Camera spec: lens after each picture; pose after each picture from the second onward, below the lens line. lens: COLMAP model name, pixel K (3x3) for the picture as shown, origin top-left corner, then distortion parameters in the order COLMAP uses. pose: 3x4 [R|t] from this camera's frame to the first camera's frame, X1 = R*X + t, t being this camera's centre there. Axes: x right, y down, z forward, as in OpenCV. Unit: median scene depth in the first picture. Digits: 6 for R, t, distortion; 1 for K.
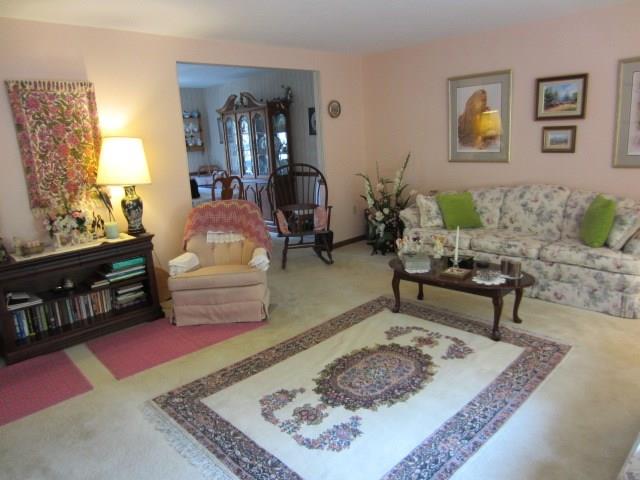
lens RADIAL K [[449.9, 0, 320.2], [0, 449.9, 238.5], [0, 0, 1]] dist [-0.002767, -0.003584]
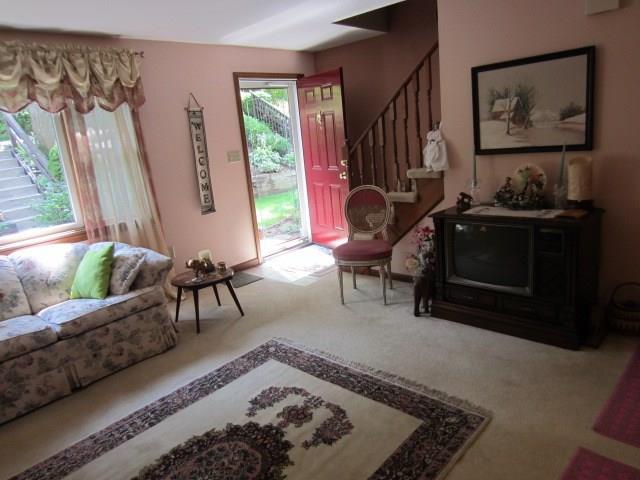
lens RADIAL K [[449.9, 0, 319.3], [0, 449.9, 239.2], [0, 0, 1]] dist [-0.002767, -0.003584]
pose [[-0.985276, 0.170761, -0.008539, -0.128250], [0.147988, 0.876761, 0.457591, -0.380635], [0.085625, 0.449590, -0.889122, 1.657844]]
